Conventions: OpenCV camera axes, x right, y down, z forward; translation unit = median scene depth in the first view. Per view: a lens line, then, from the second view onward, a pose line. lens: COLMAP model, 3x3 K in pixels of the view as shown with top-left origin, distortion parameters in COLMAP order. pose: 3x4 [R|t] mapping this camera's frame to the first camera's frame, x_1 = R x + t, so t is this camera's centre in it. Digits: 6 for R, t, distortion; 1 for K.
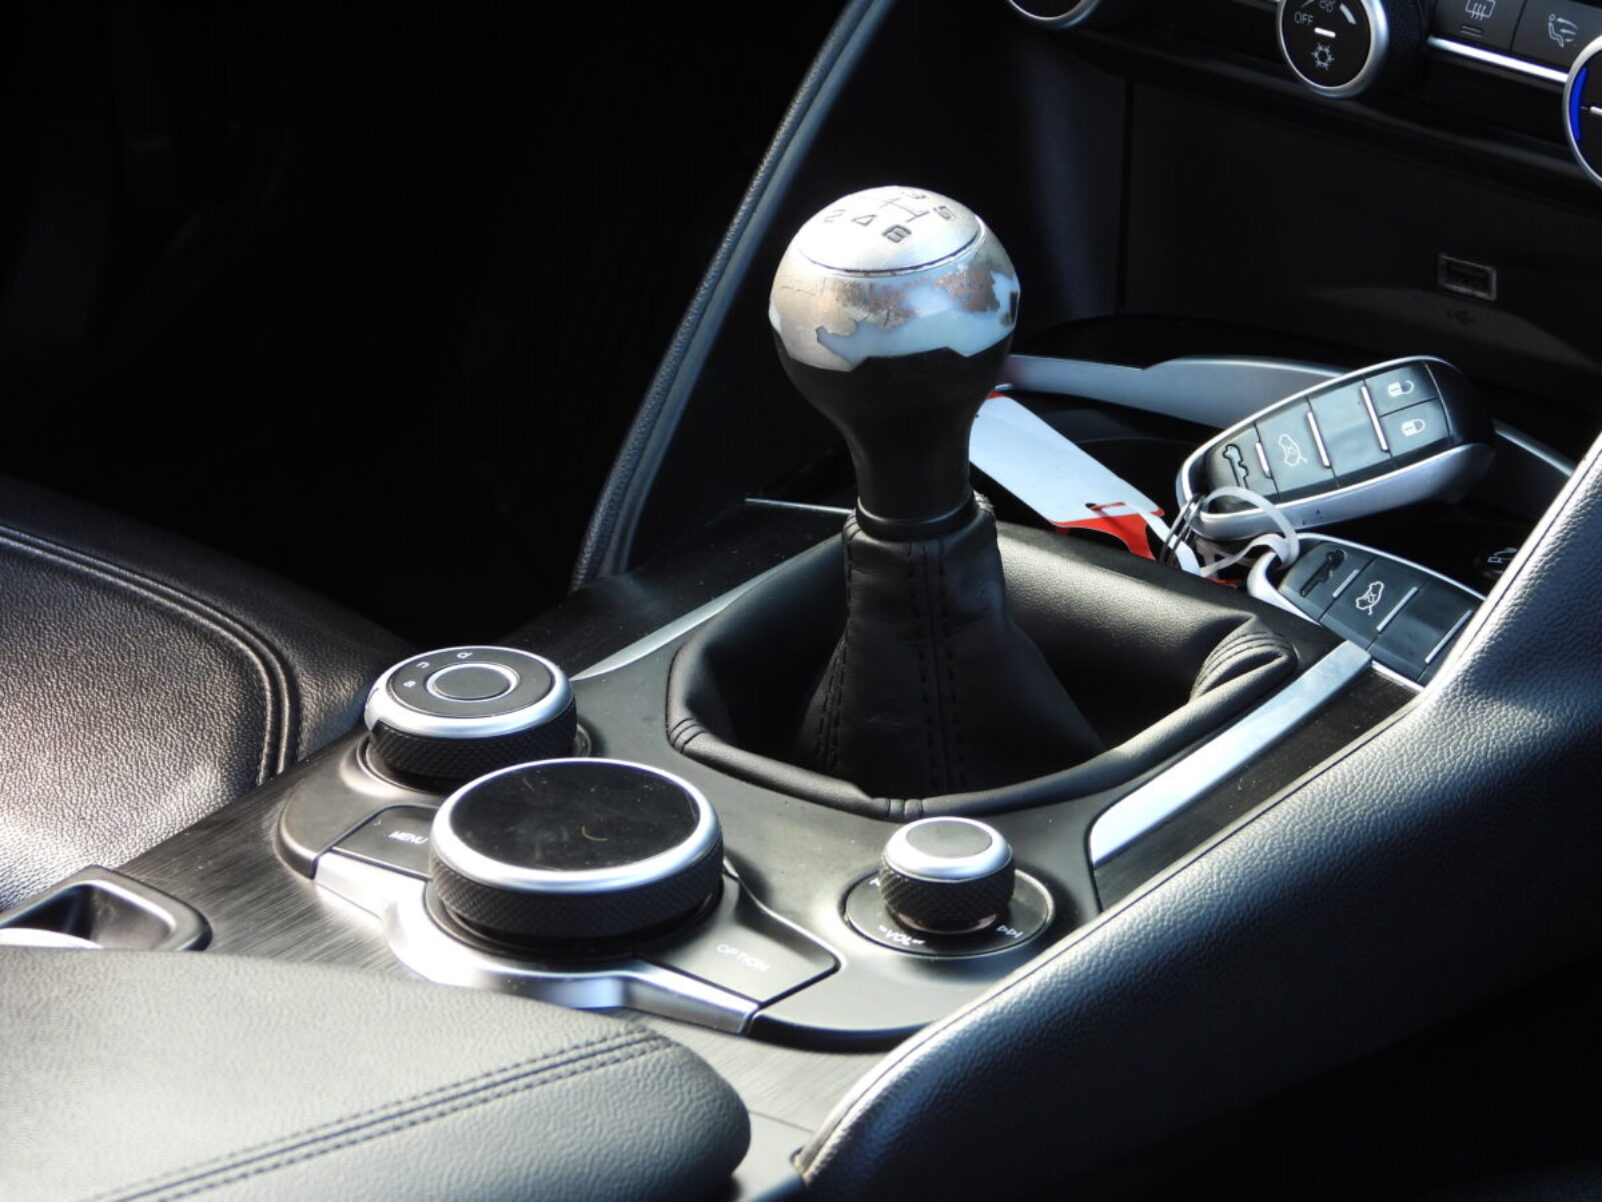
lens RADIAL K [[6374.6, 0, 801.0], [0, 6374.6, 601.0], [0, 0, 1]] dist [-0.189578, -1.733186]
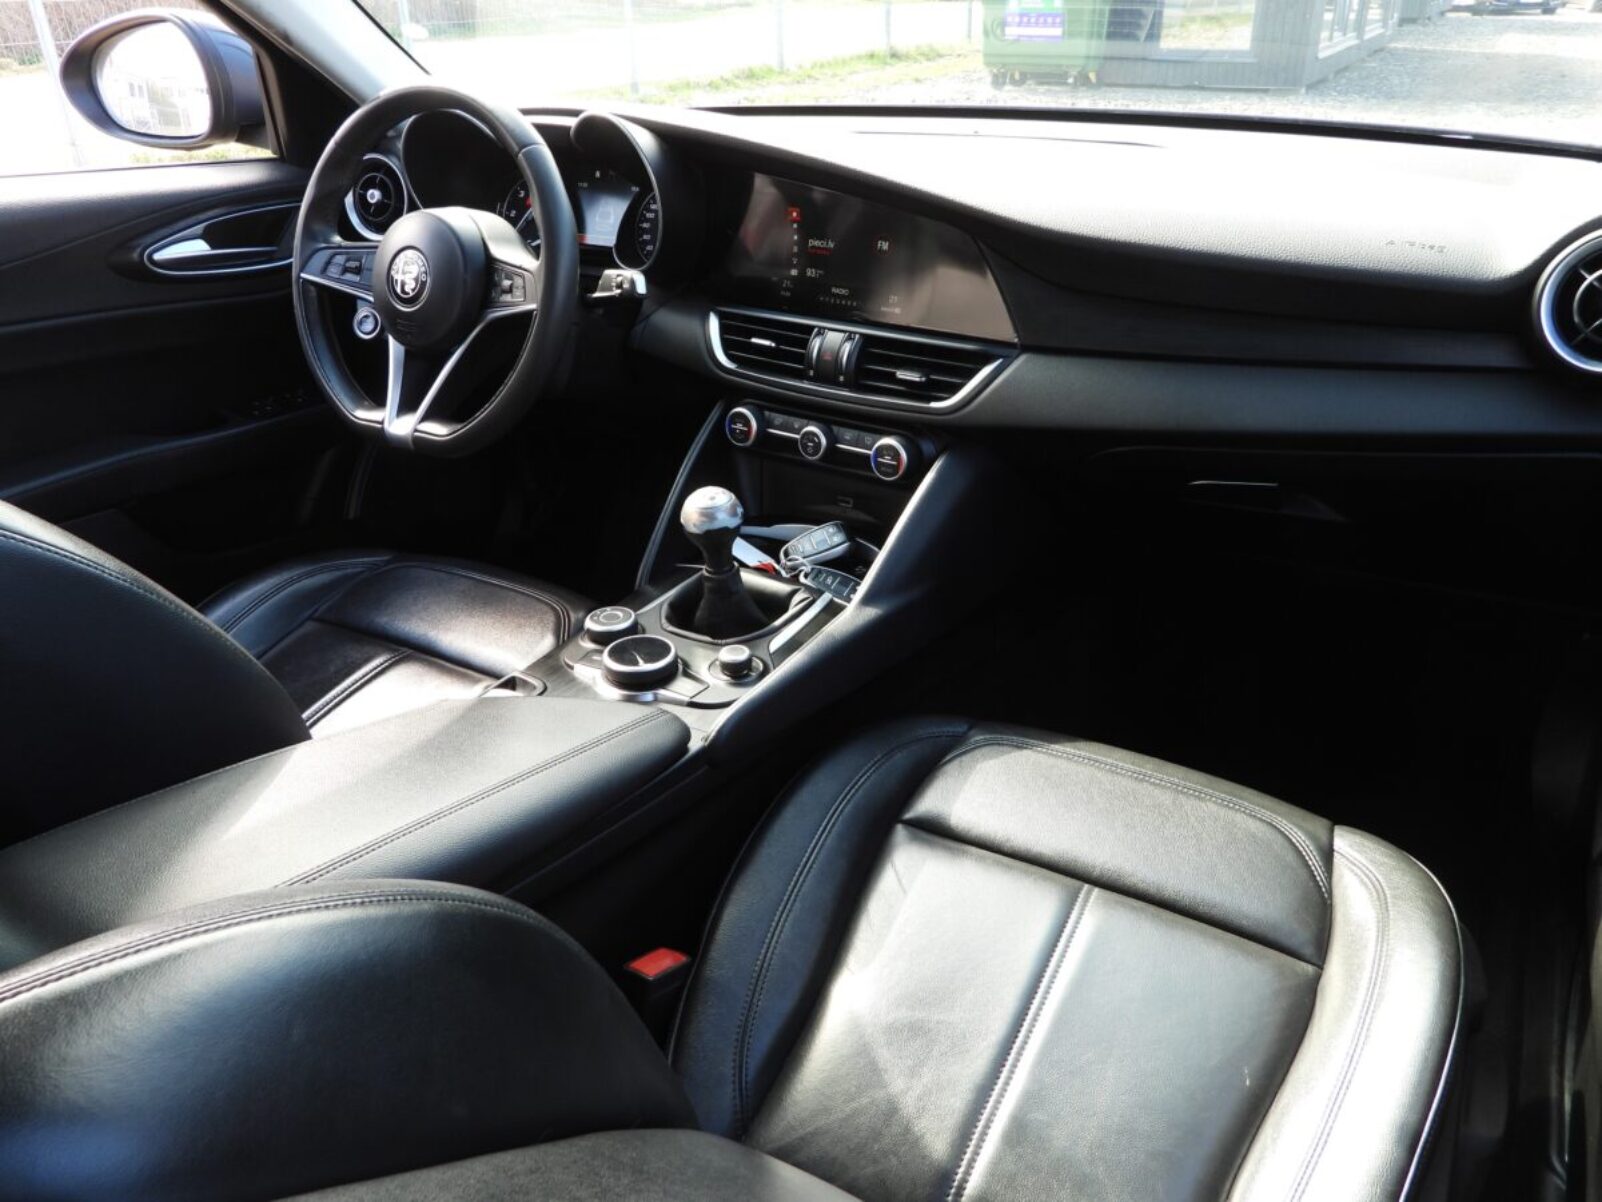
lens RADIAL K [[1165.4, 0, 801.0], [0, 1165.4, 601.0], [0, 0, 1]] dist [-0.005249, -0.002009]
pose [[0.992666, -0.058153, 0.105985, -0.010024], [0.054705, 0.997883, 0.035159, -0.015211], [-0.107805, -0.029103, 0.993746, 0.251466]]
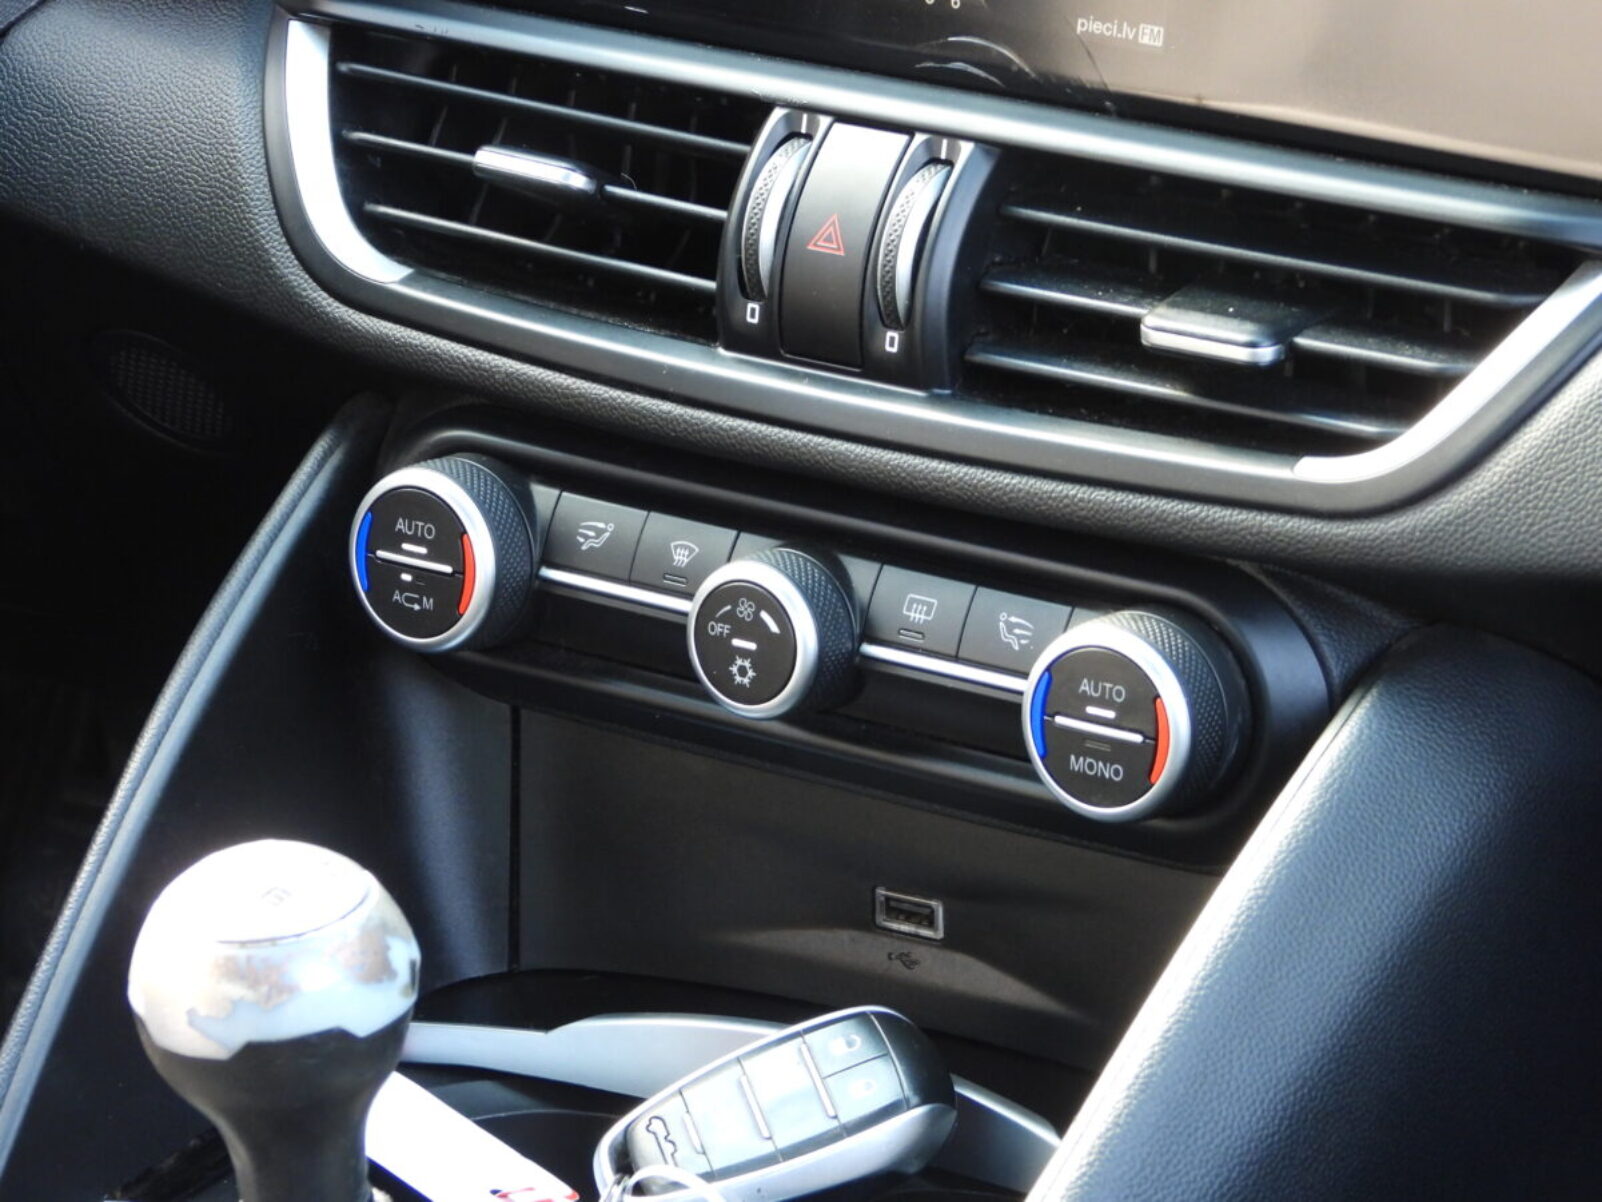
lens RADIAL K [[6374.6, 0, 801.0], [0, 6374.6, 601.0], [0, 0, 1]] dist [-0.189578, -1.733186]
pose [[0.992904, -0.034808, 0.113708, -0.010100], [0.045587, 0.994564, -0.093622, -0.012758], [-0.109831, 0.098141, 0.989093, 0.129159]]
